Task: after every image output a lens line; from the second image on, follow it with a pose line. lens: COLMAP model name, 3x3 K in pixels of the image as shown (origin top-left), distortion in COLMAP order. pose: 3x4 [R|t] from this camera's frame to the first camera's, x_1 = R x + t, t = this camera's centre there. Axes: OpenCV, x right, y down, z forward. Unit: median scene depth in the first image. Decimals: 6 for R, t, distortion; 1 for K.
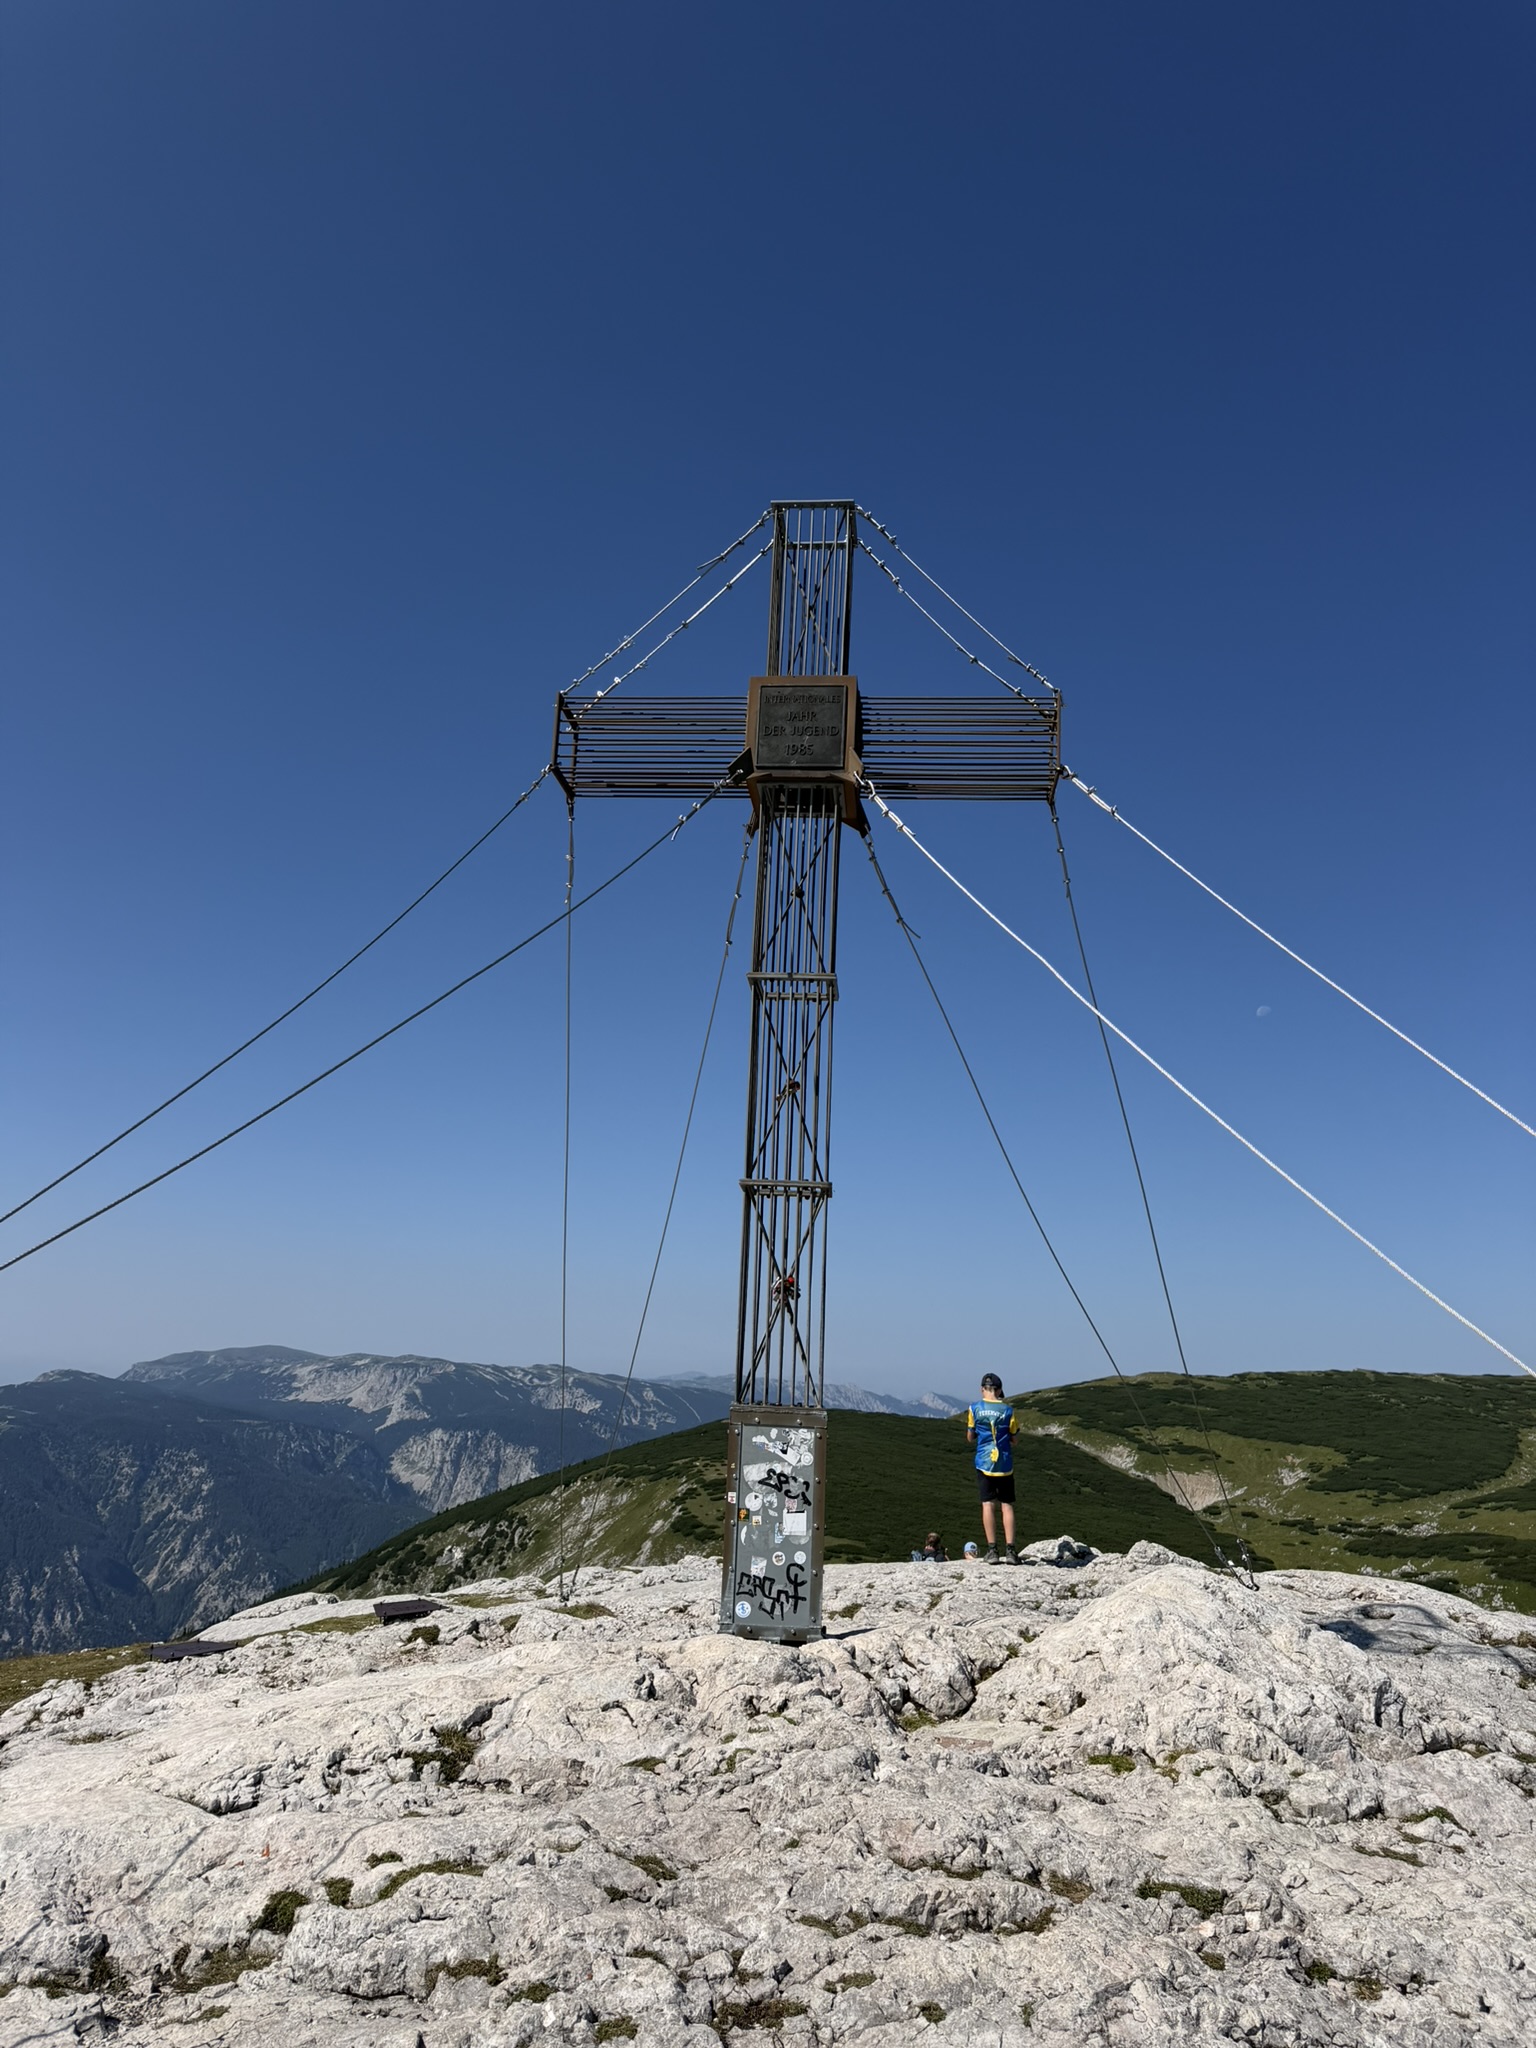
lens RADIAL K [[1380.0, 0, 735.9], [0, 1380.0, 1009.3], [0, 0, 1]] dist [0.033780, -0.041794]
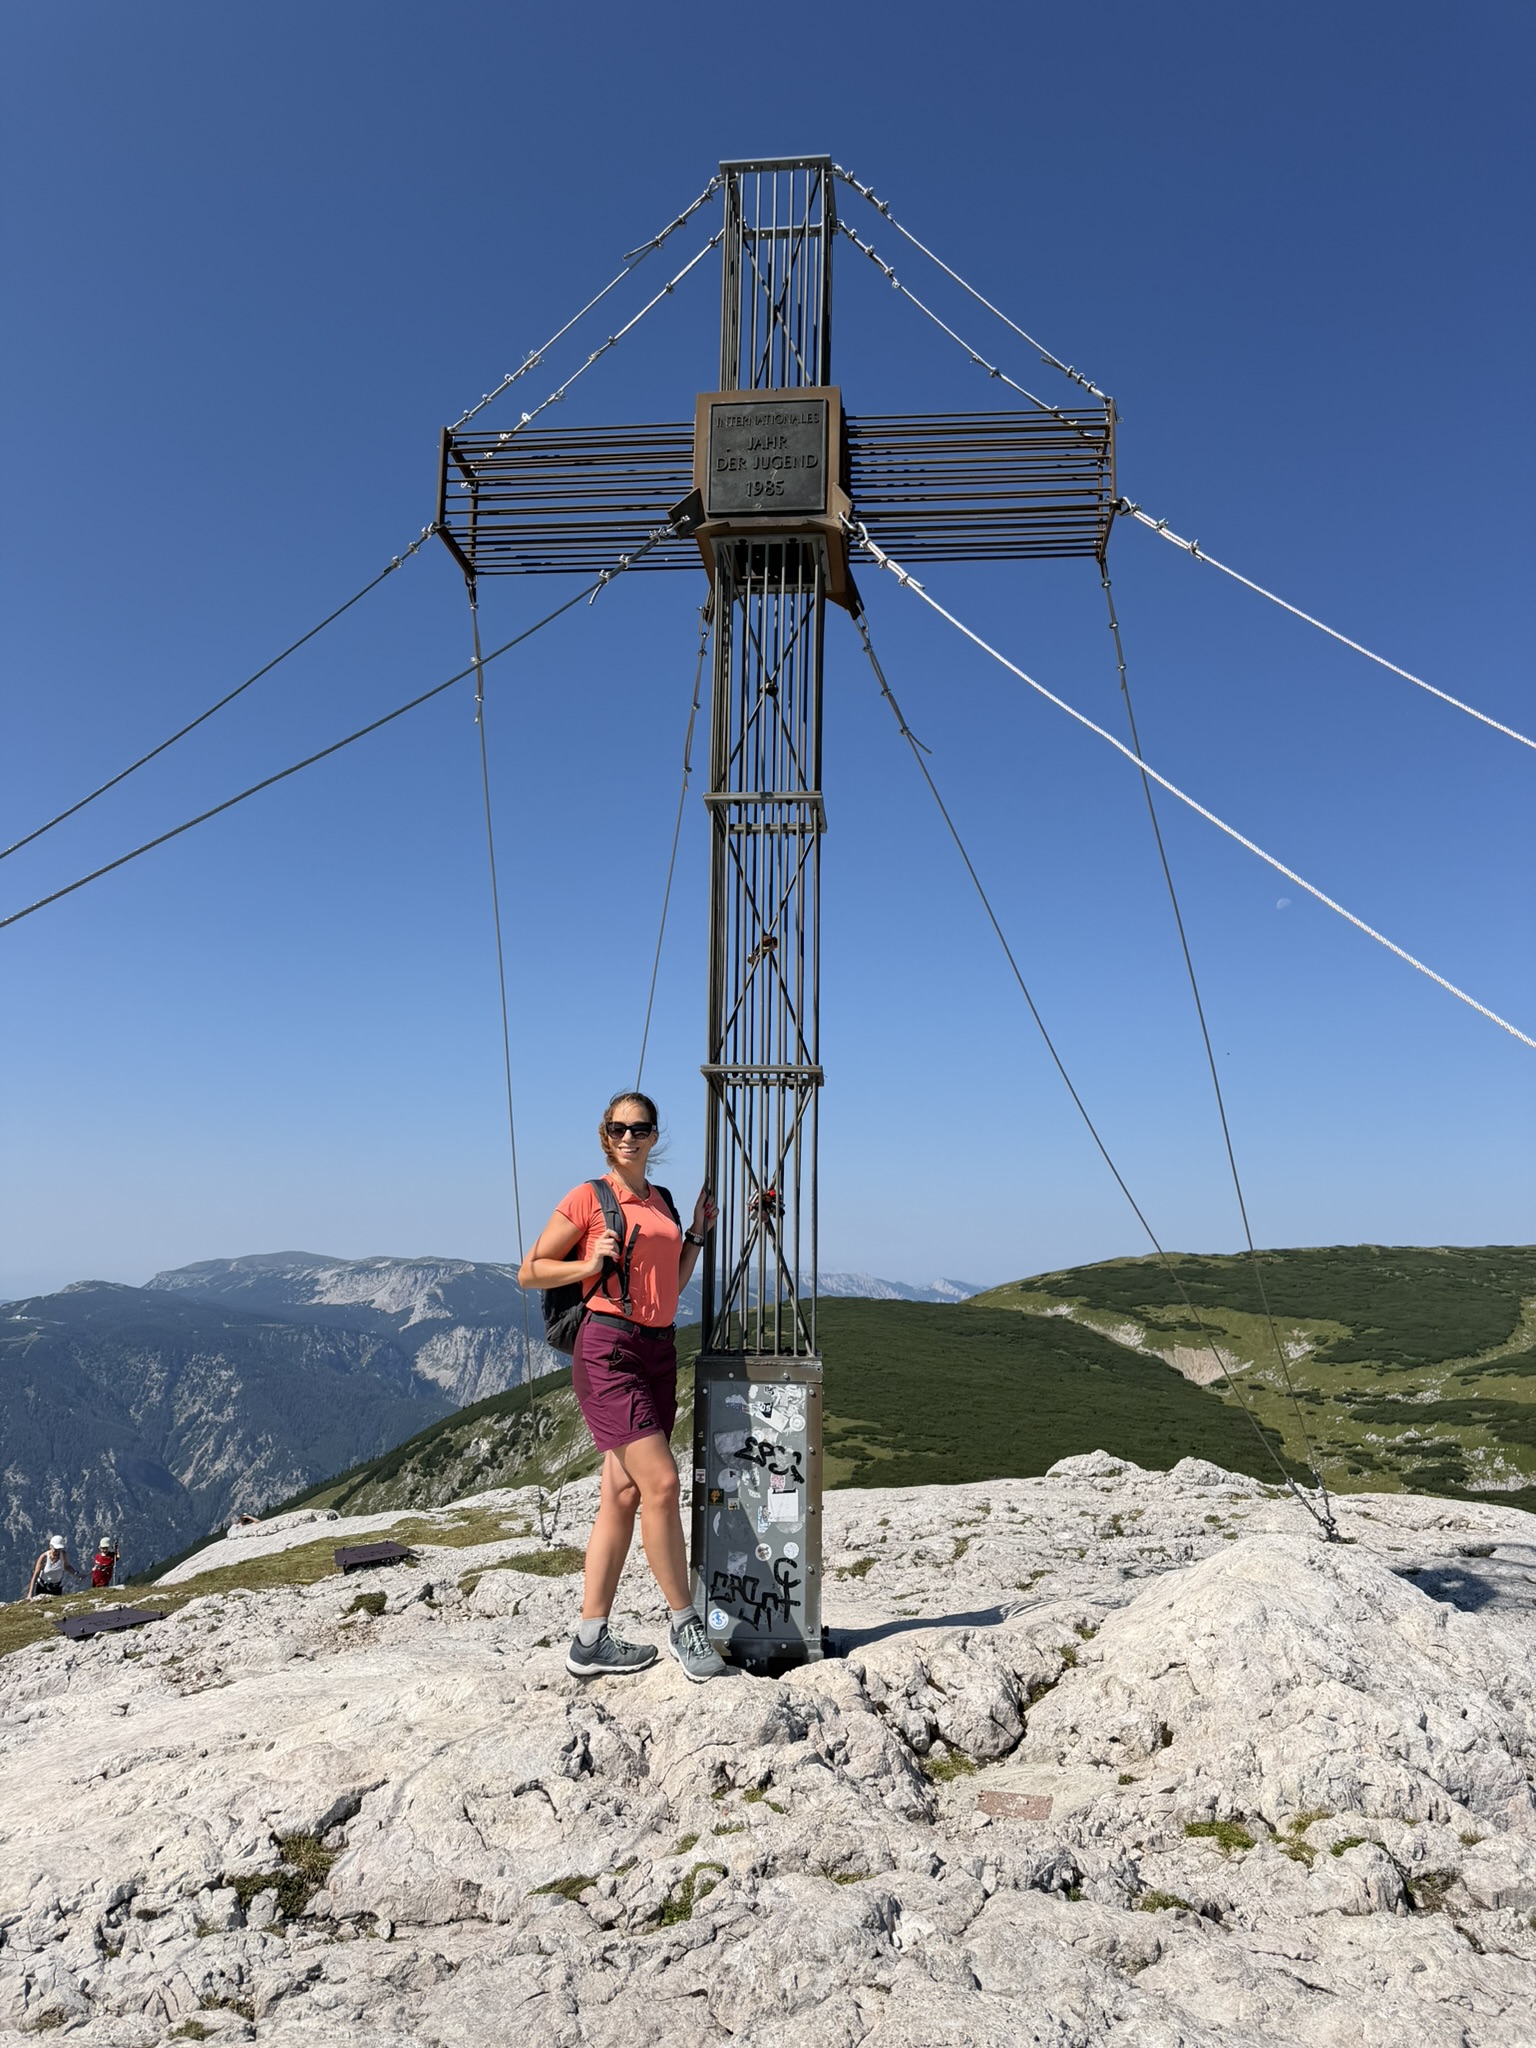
lens RADIAL K [[1380.0, 0, 735.9], [0, 1380.0, 1009.3], [0, 0, 1]] dist [0.033780, -0.041794]
pose [[0.999560, -0.029310, -0.004512, 0.029626], [0.029563, 0.996841, 0.073721, 0.042495], [0.002337, -0.073822, 0.997269, 0.273443]]
